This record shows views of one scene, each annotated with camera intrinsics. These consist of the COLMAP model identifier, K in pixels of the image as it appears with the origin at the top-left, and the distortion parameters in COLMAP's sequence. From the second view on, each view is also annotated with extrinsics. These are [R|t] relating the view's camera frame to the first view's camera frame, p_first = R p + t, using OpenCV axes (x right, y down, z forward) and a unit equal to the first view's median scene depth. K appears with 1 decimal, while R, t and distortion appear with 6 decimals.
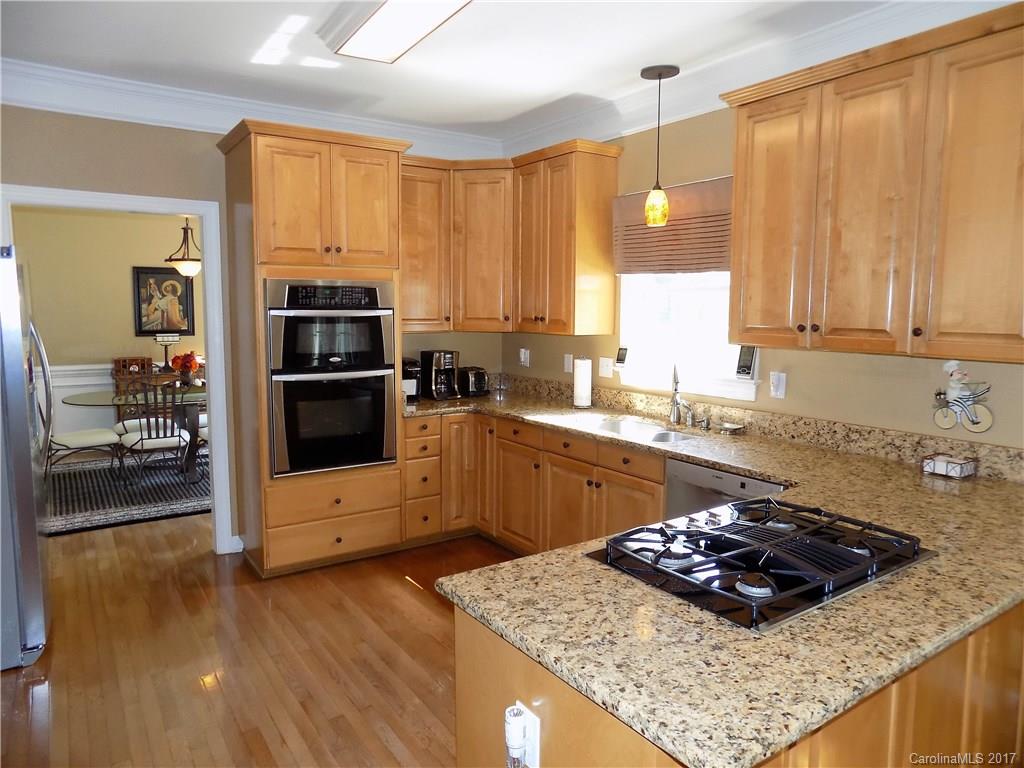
lens RADIAL K [[700.7, 0, 521.0], [0, 700.7, 384.7], [0, 0, 1]] dist [-0.063428, 0.061520]
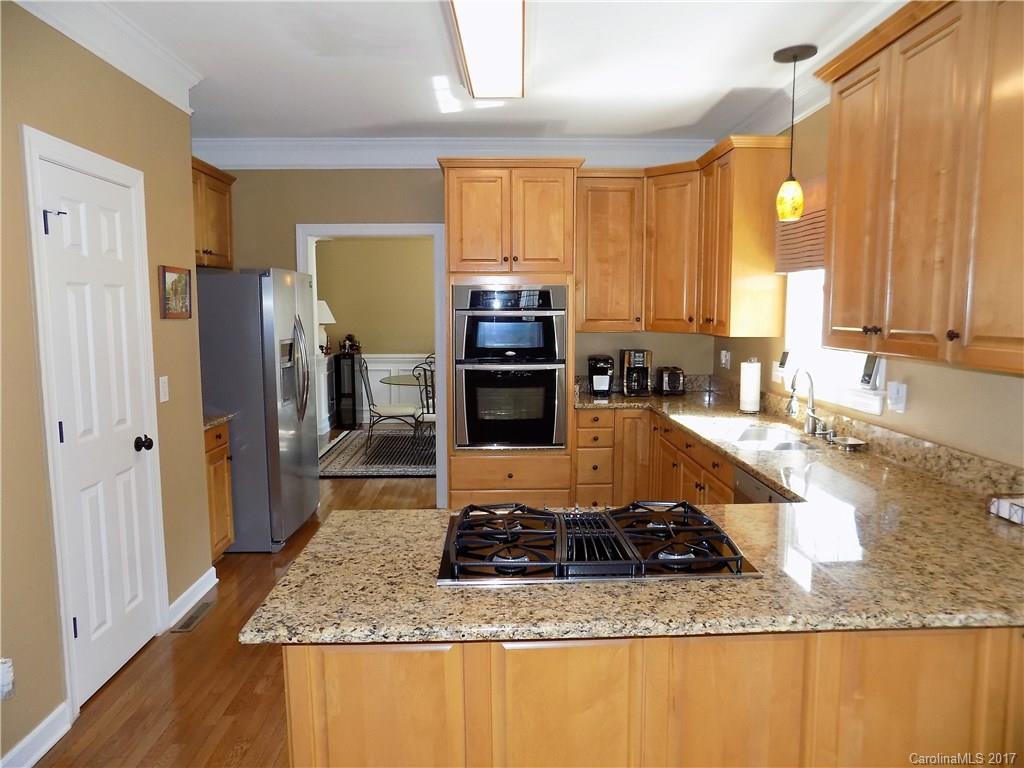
lens RADIAL K [[700.7, 0, 507.1], [0, 700.7, 378.9], [0, 0, 1]] dist [-0.063428, 0.061520]
pose [[0.835797, 0.050243, -0.546735, 0.363352], [-0.055989, 0.998412, 0.006160, -0.000561], [0.546176, 0.025462, 0.837283, 0.022313]]
